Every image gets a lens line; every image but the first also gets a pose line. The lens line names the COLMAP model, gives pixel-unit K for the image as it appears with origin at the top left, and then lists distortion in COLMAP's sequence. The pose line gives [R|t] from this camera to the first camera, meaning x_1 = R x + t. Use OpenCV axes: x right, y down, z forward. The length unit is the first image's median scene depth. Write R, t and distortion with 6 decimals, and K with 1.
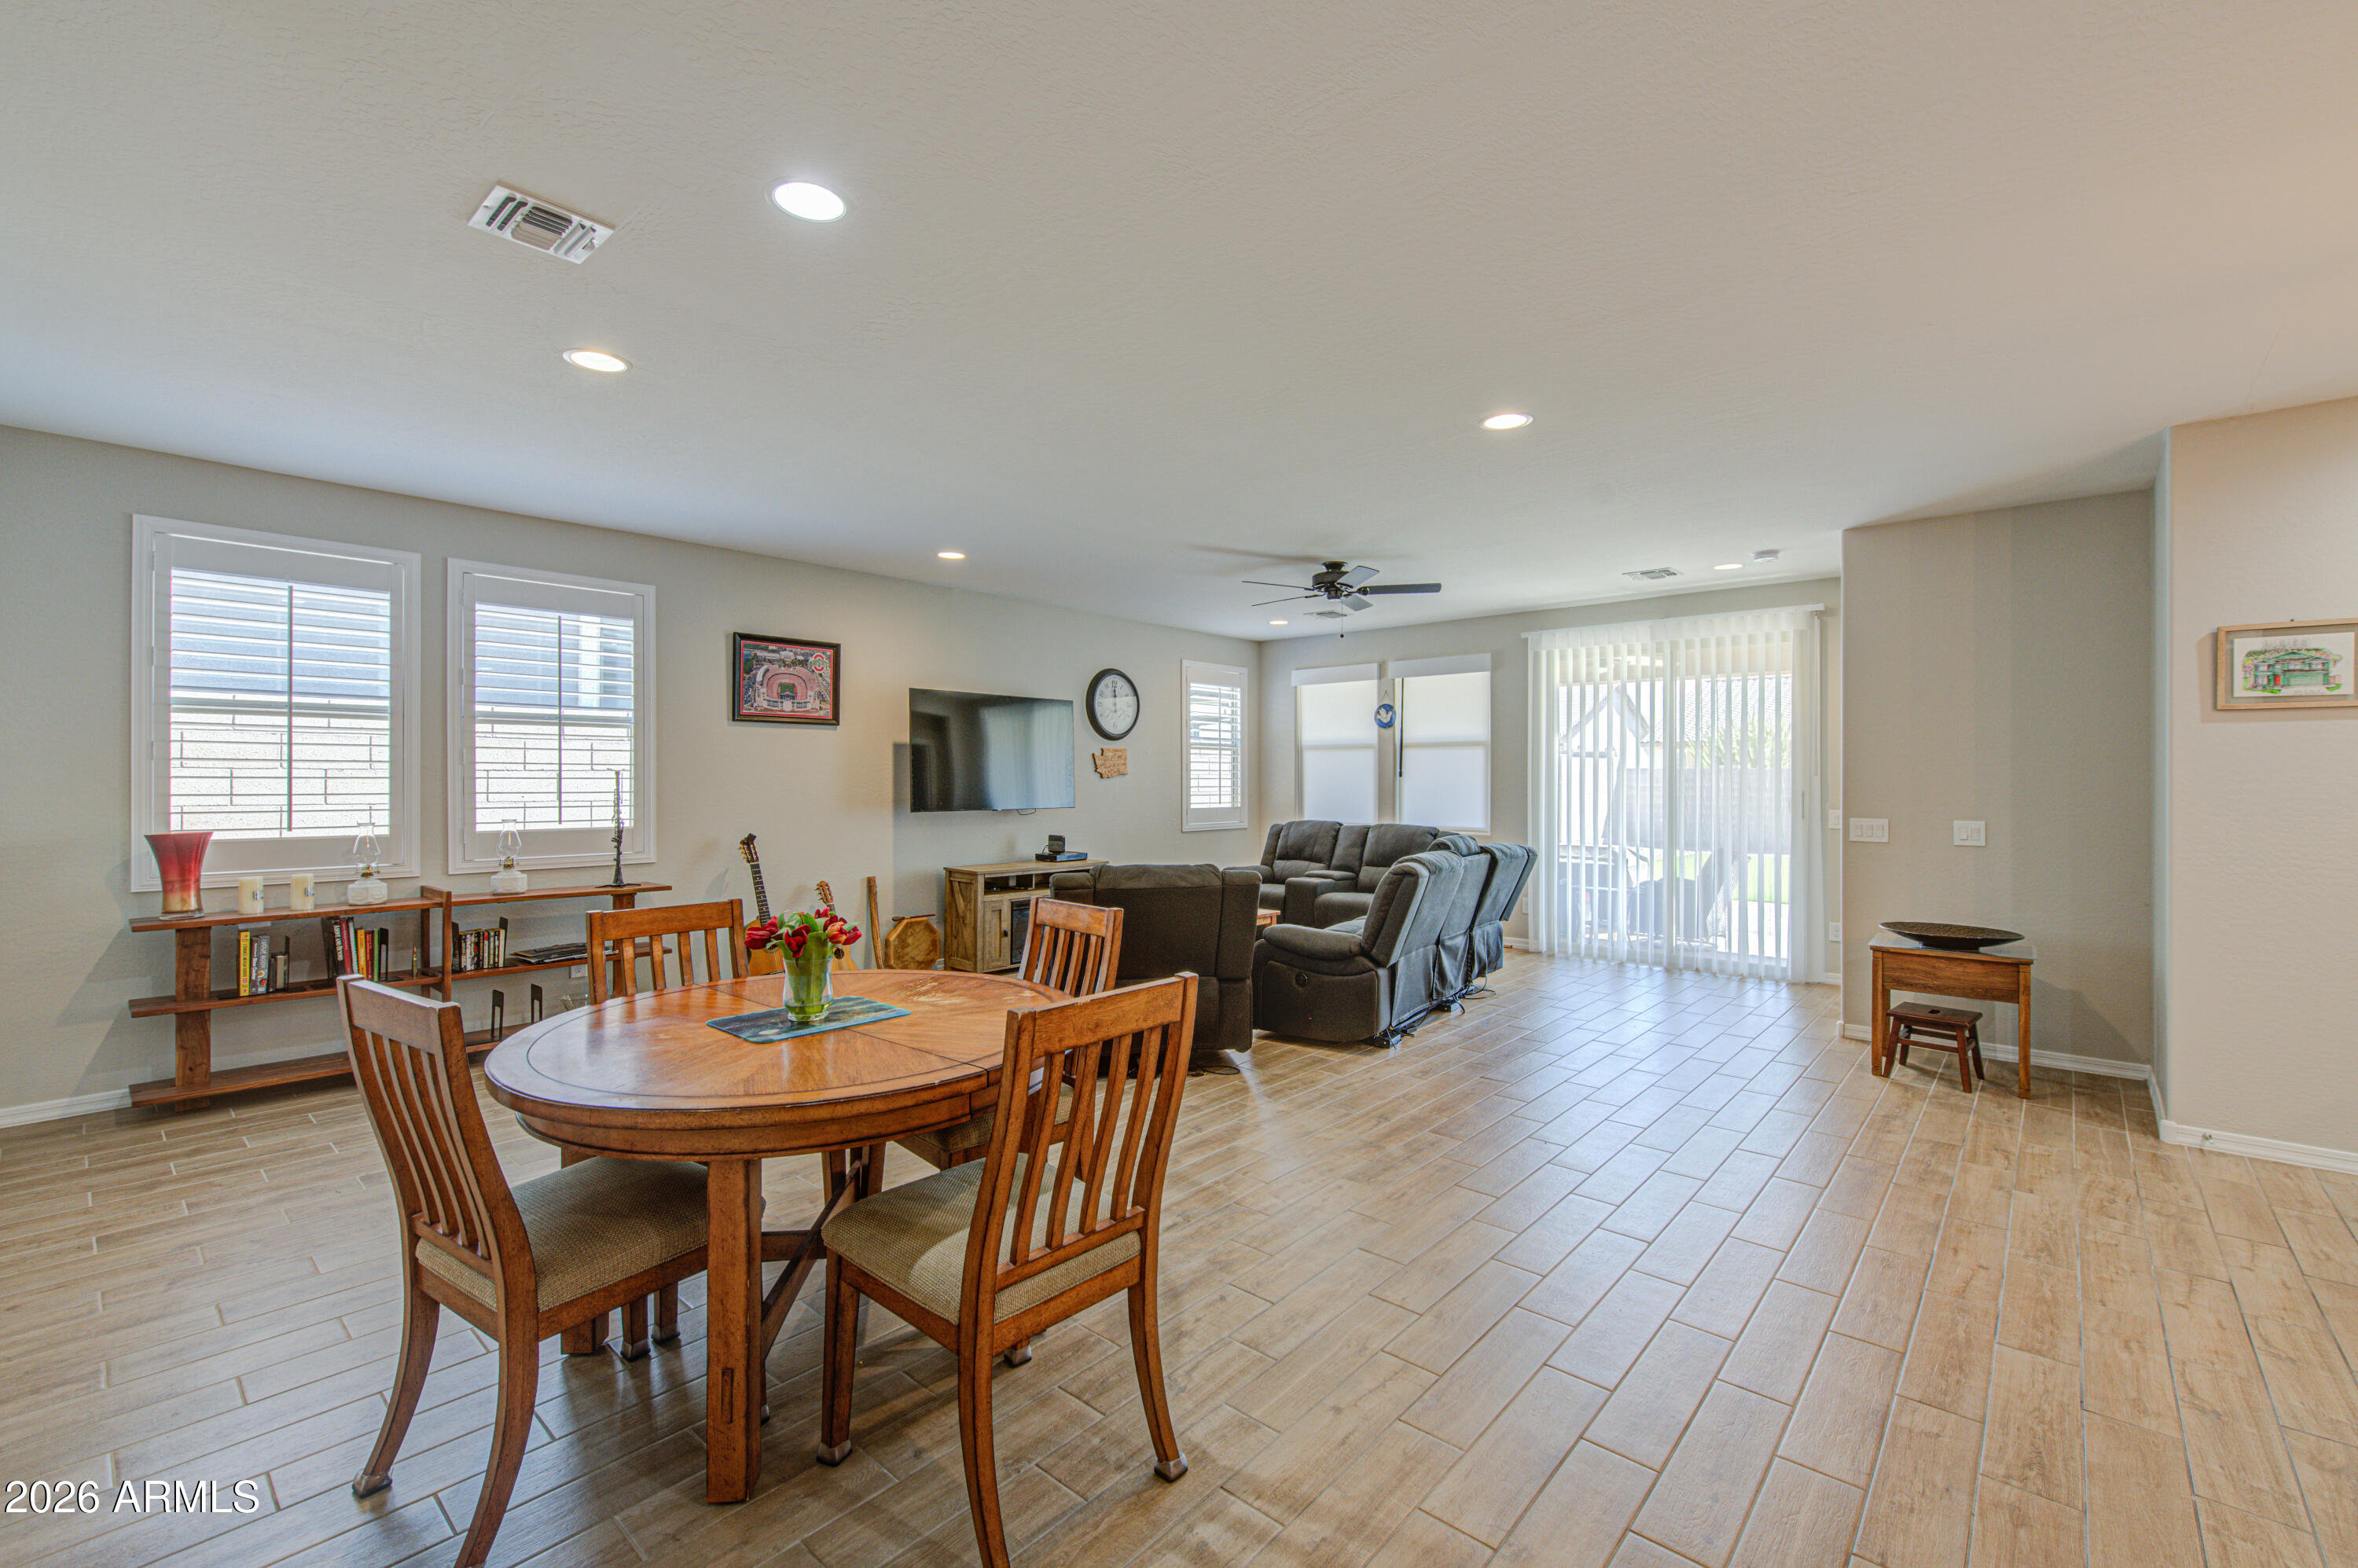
lens RADIAL K [[990.2, 0, 1179.0], [0, 990.2, 784.0], [0, 0, 1]] dist [-0.000347, -0.000106]
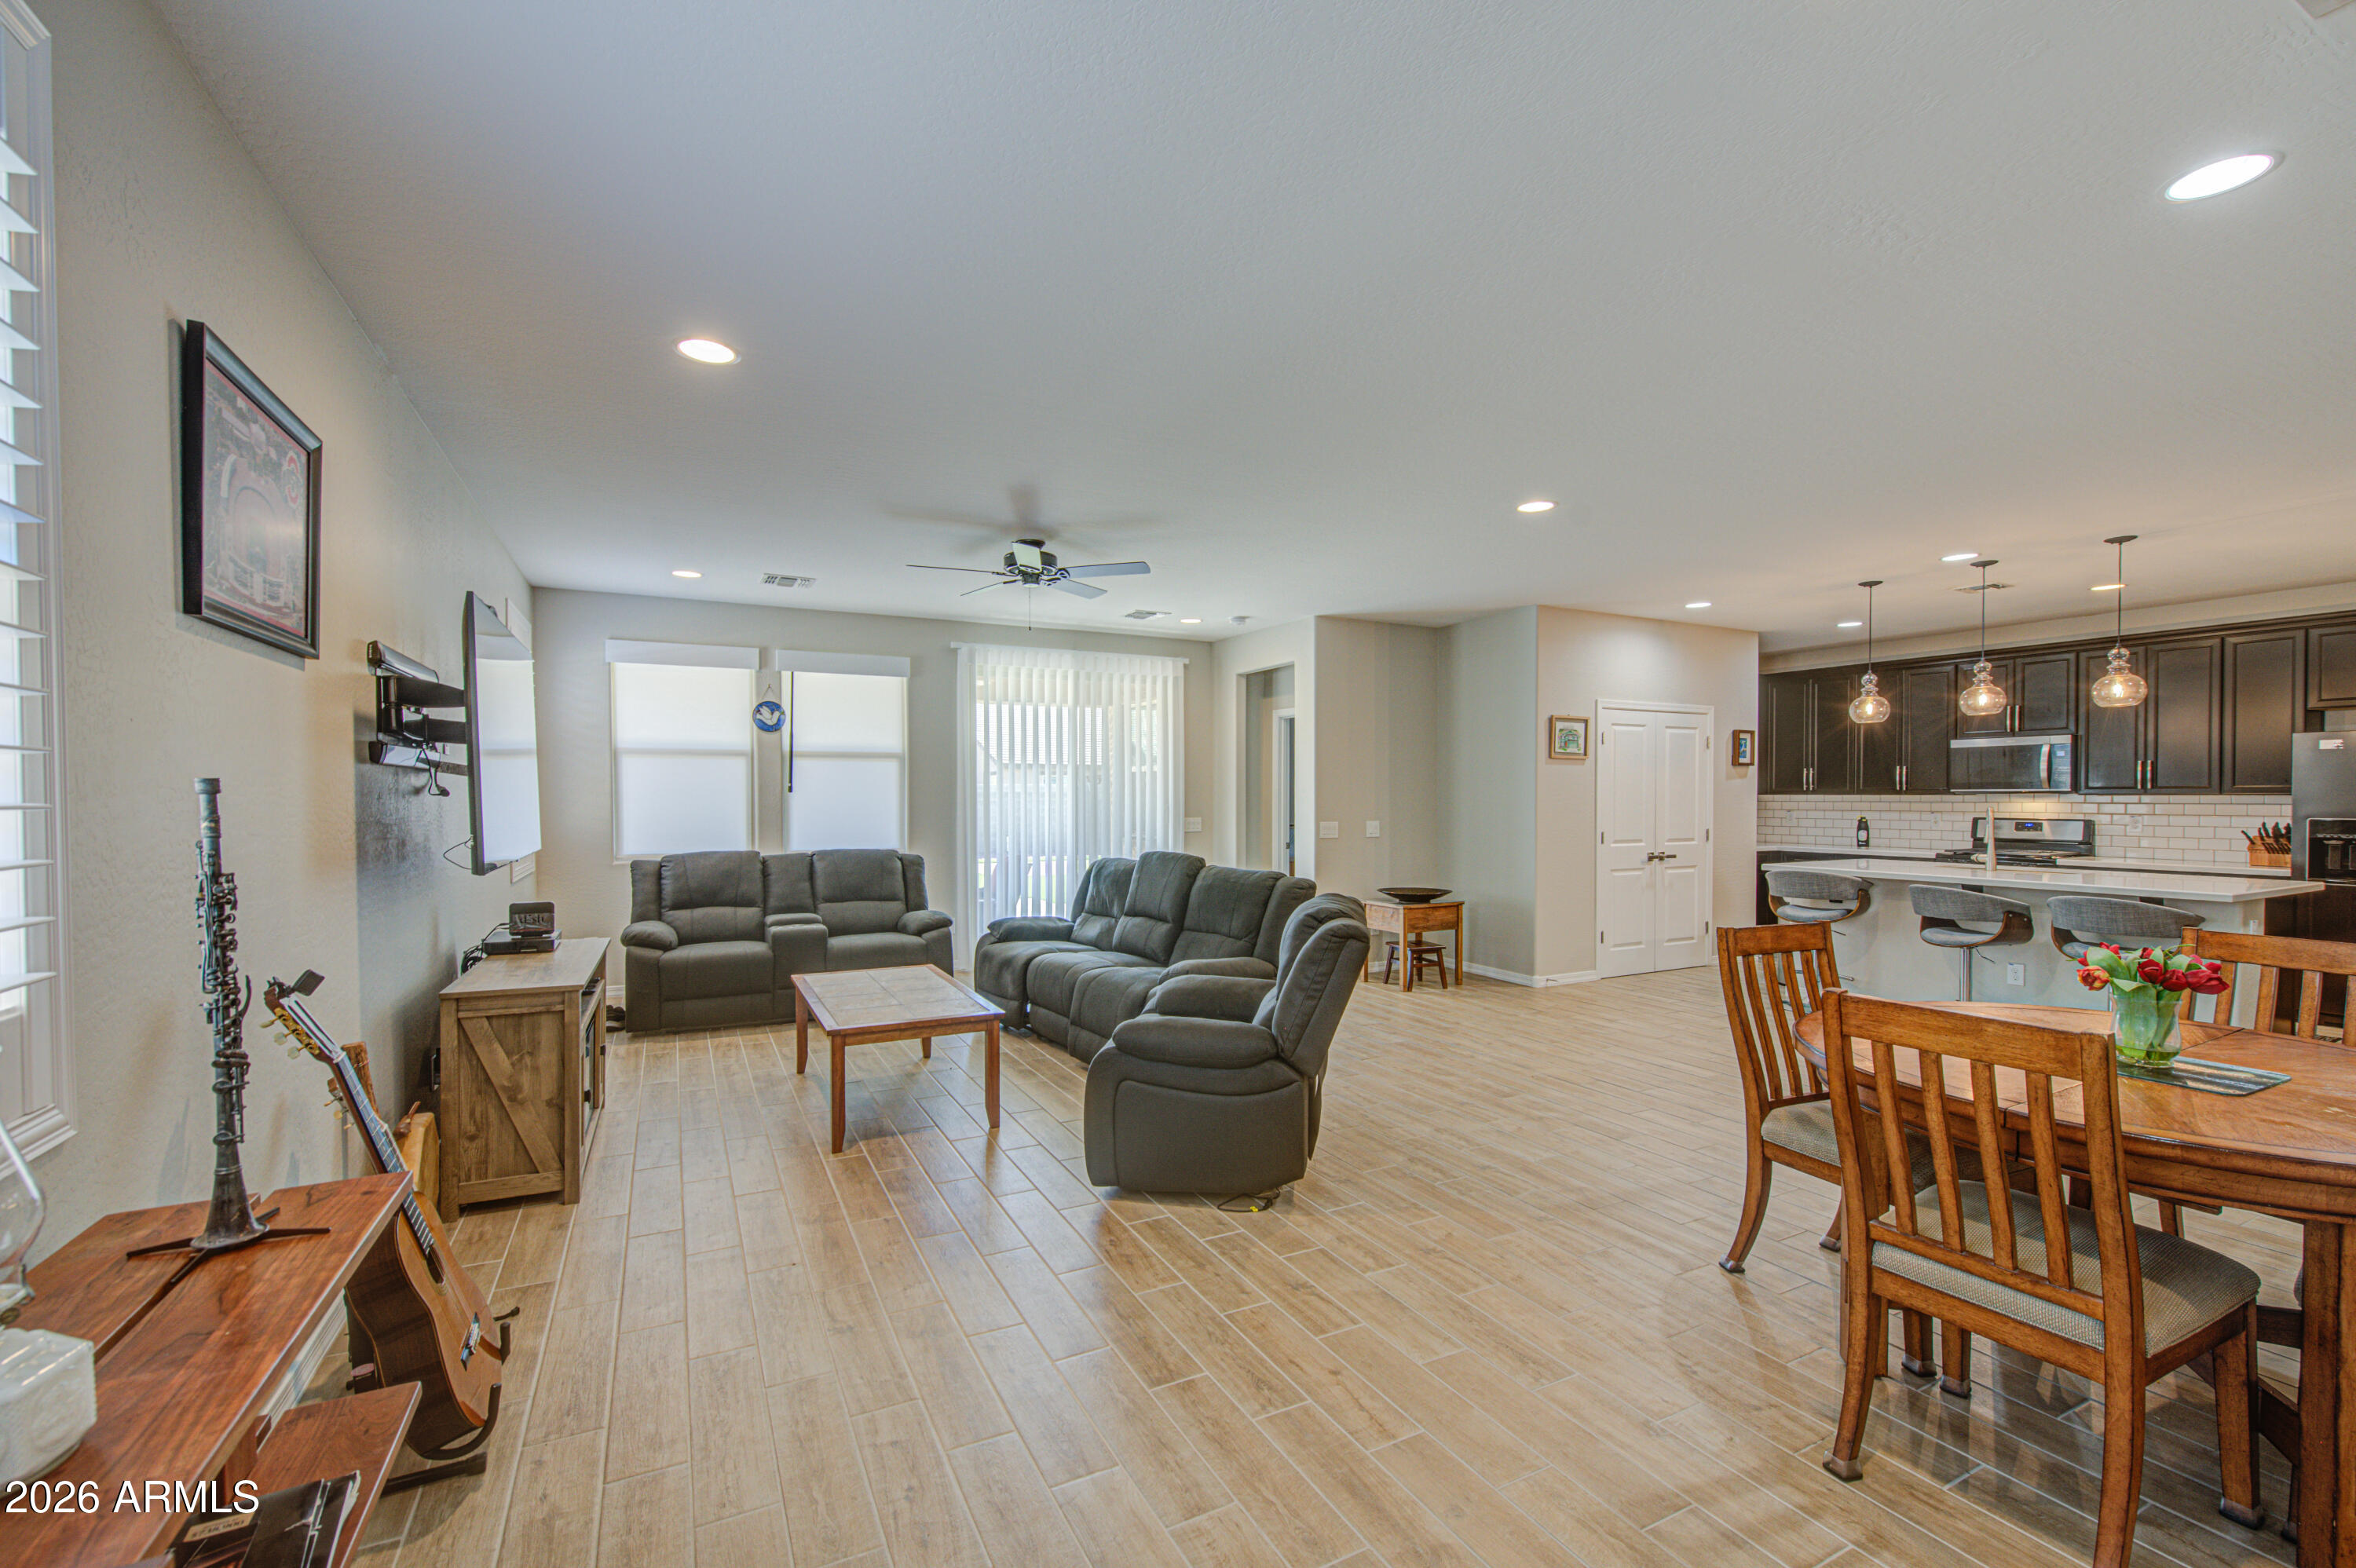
lens RADIAL K [[980.0, 0, 1178.4], [0, 980.0, 810.1], [0, 0, 1]] dist [0.000774, 0.000071]
pose [[0.358003, -0.017633, 0.933554, -0.455060], [0.006979, 0.999844, 0.016209, -0.003947], [-0.933694, 0.000712, 0.358070, 0.450862]]
